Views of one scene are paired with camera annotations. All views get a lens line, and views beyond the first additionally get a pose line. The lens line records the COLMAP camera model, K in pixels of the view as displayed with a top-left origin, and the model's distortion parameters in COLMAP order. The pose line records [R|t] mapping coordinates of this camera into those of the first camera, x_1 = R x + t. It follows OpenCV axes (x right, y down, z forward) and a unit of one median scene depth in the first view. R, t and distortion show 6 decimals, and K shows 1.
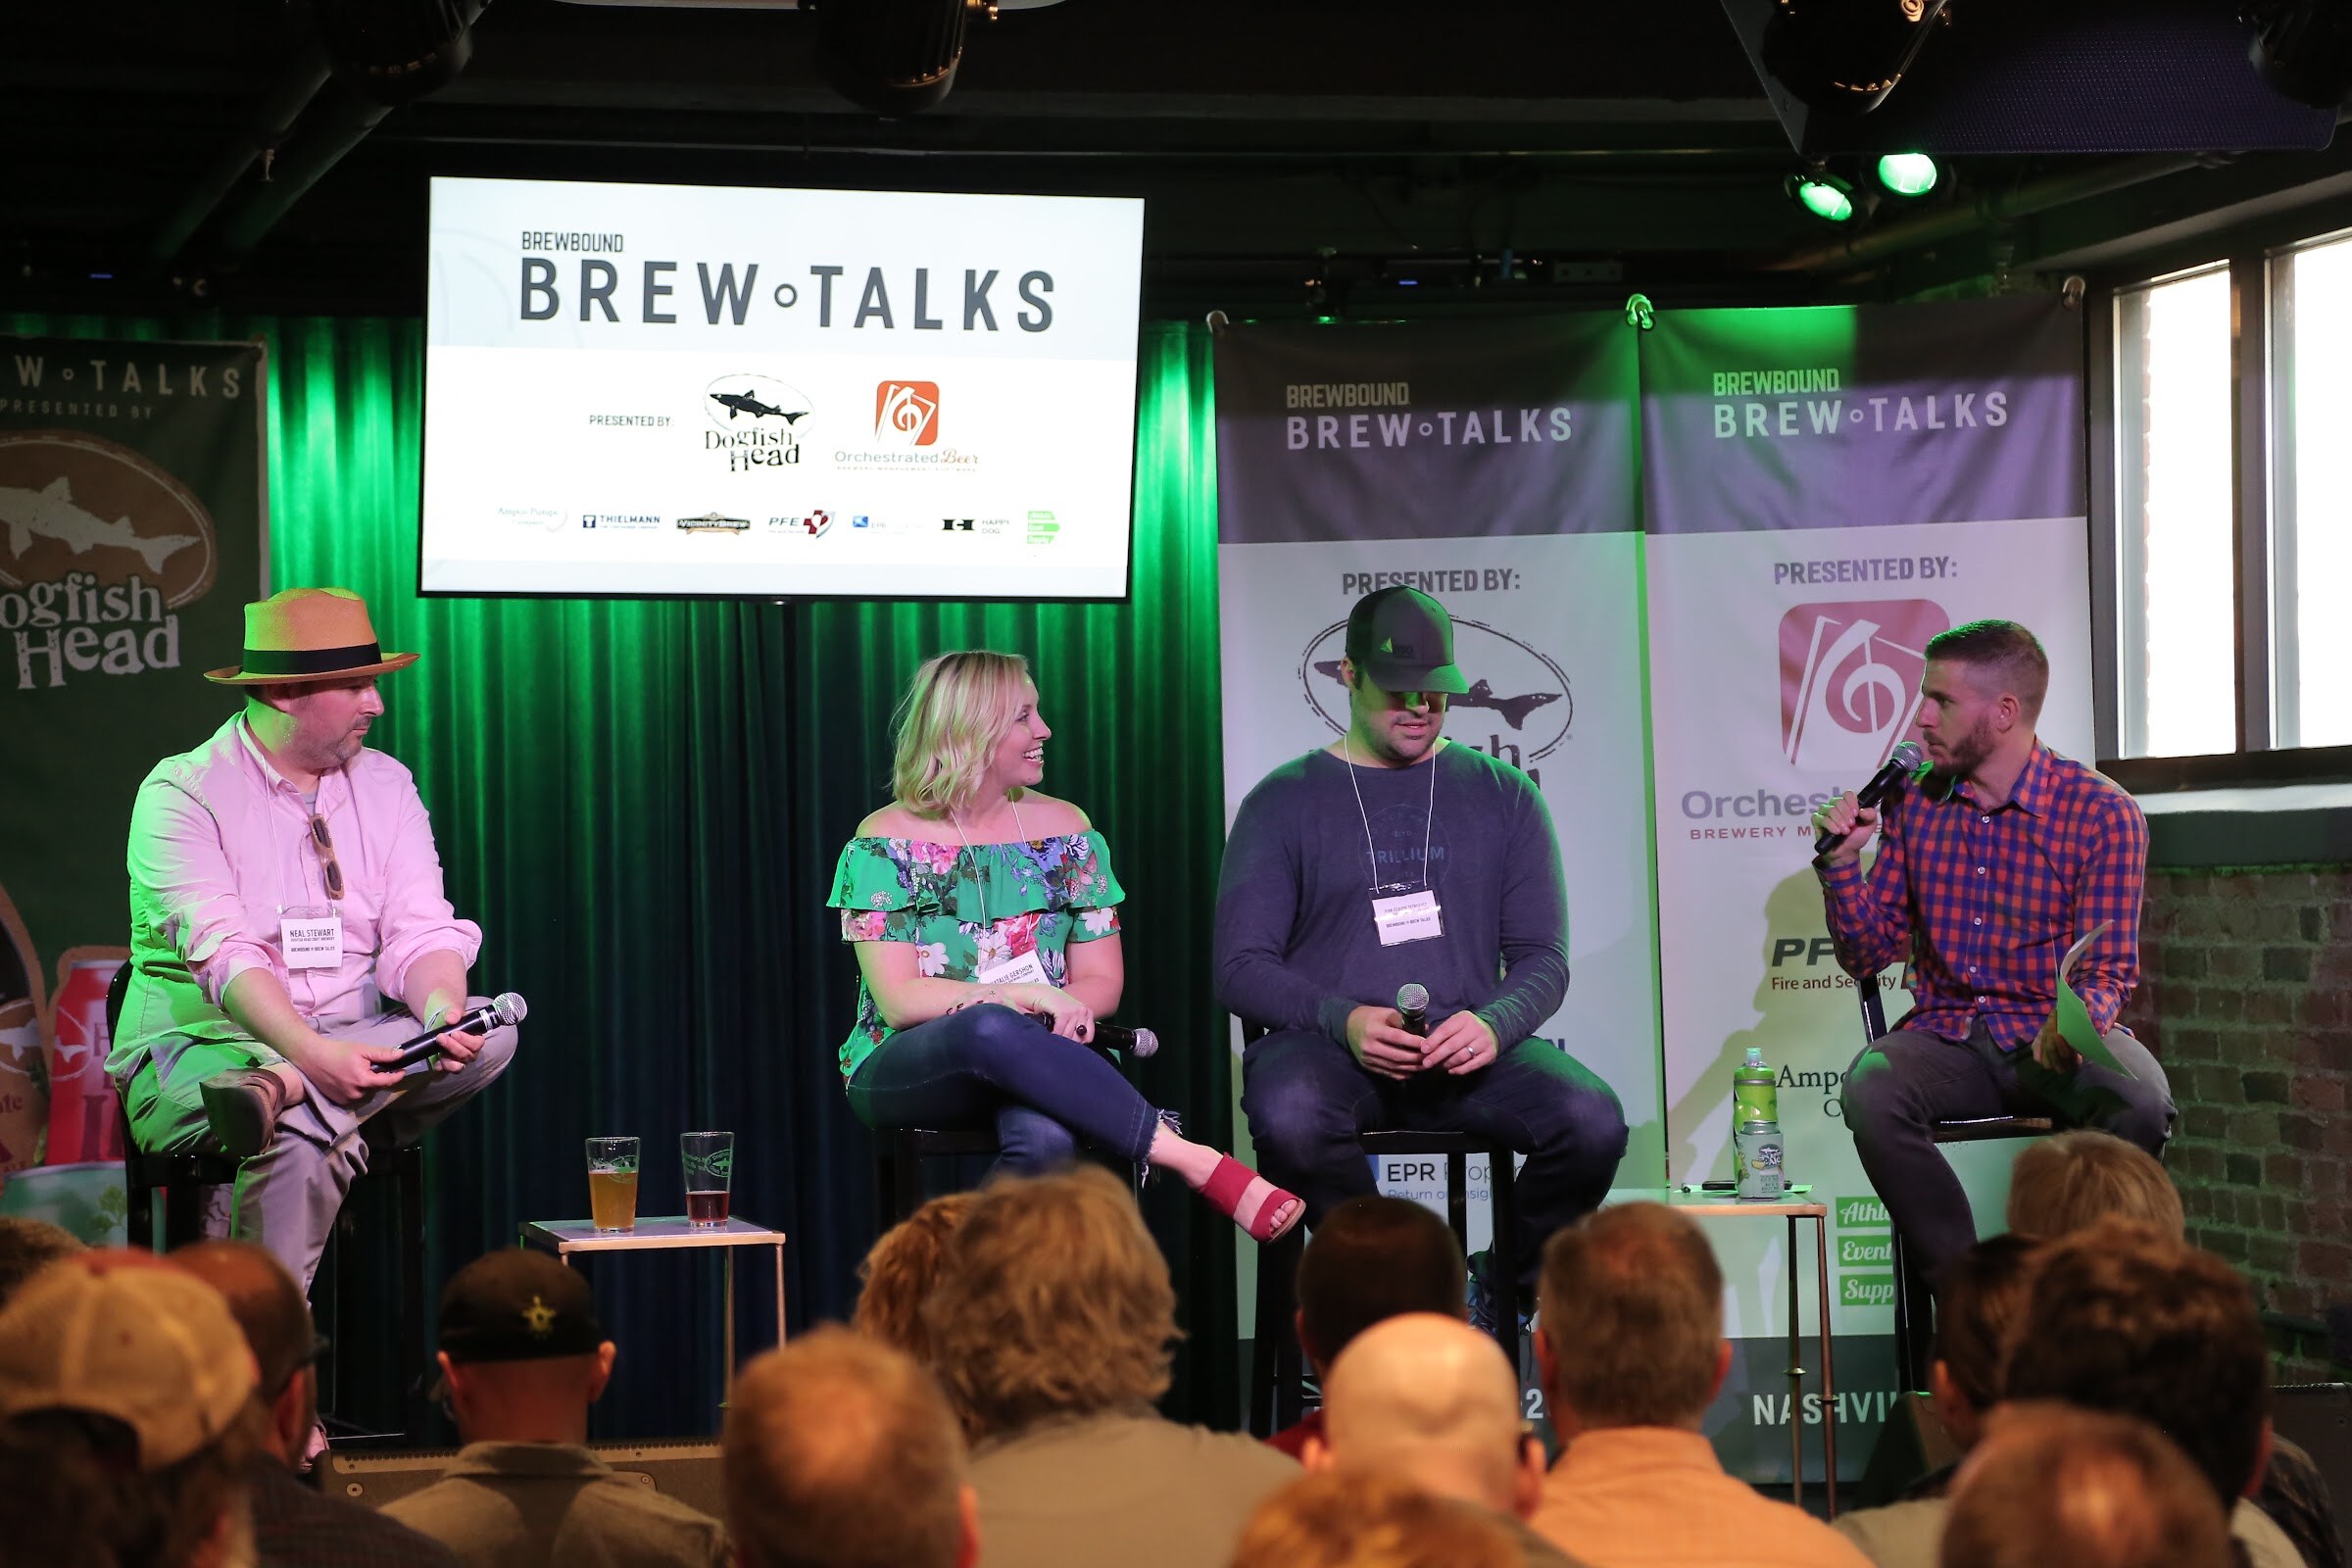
lens RADIAL K [[7103.1, 0, 1119.0], [0, 7103.1, 779.2], [0, 0, 1]] dist [0.936523, 0.000000]
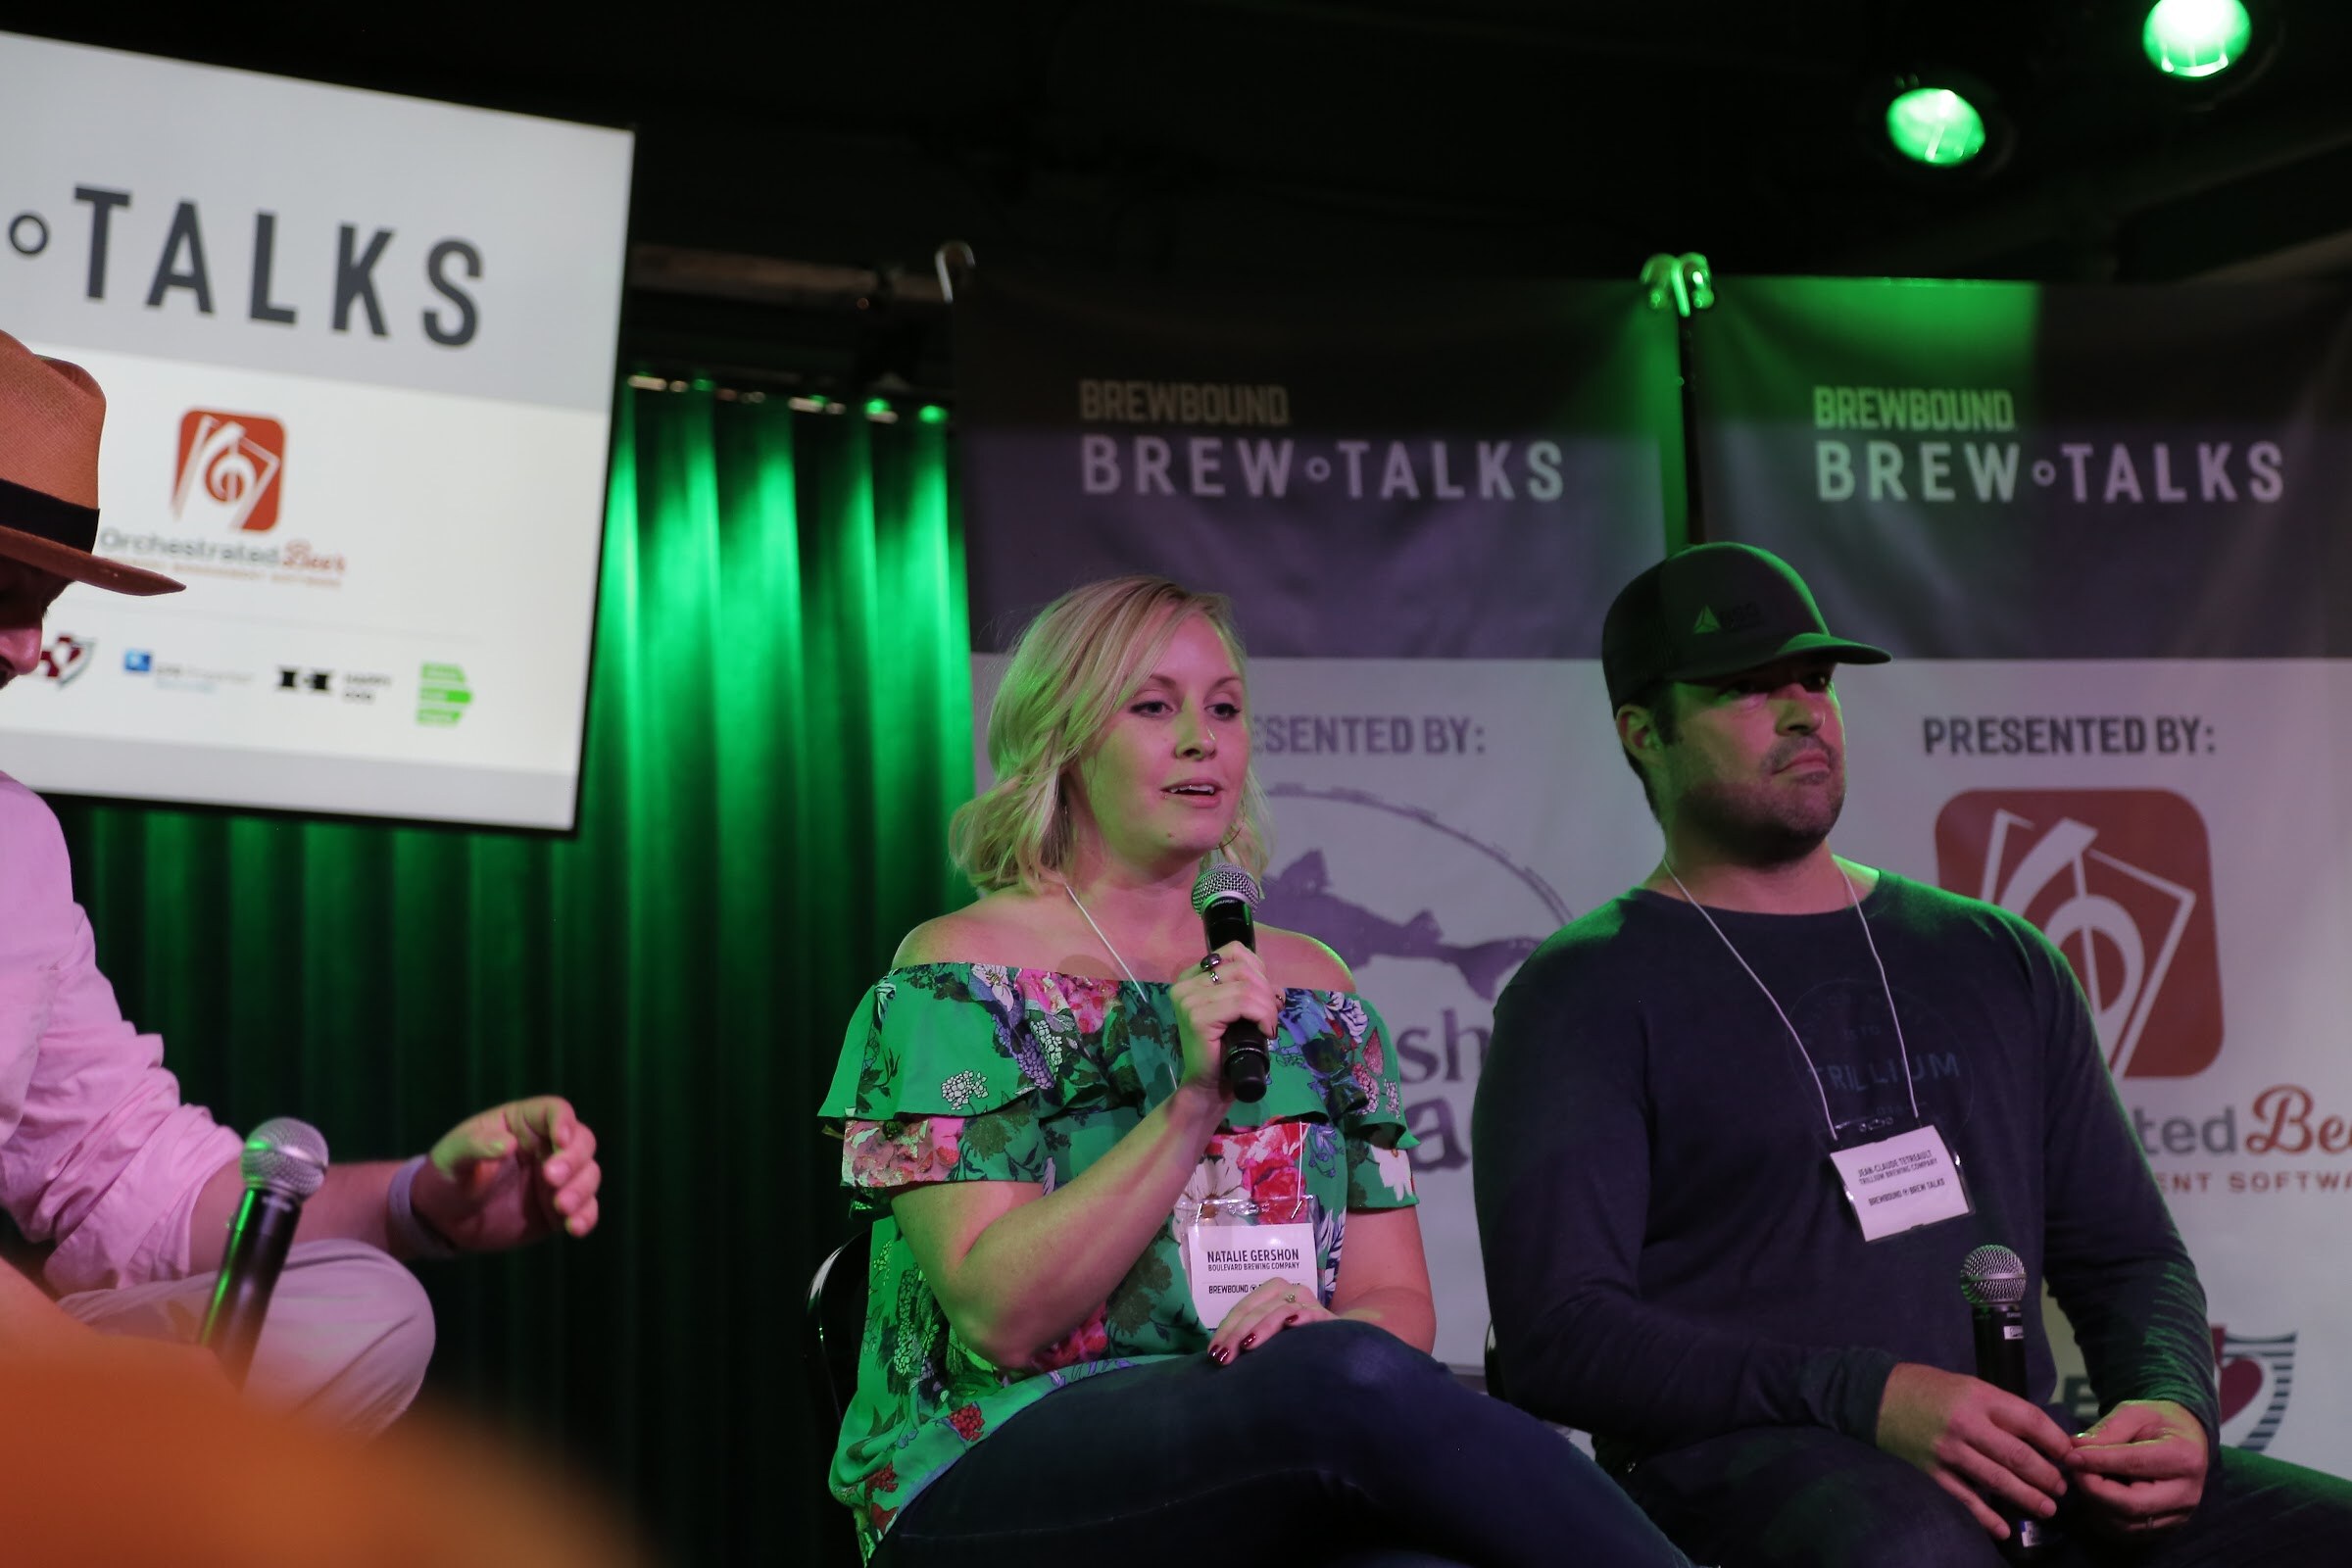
lens RADIAL K [[7500.7, 0, 1164.0], [0, 7500.7, 788.2], [0, 0, 1]] dist [0.904284, 0.000000]
pose [[0.944917, 0.038410, 0.325049, -0.161869], [0.005849, 0.990950, -0.134101, 0.056069], [-0.327259, 0.128615, 0.936141, 0.451875]]
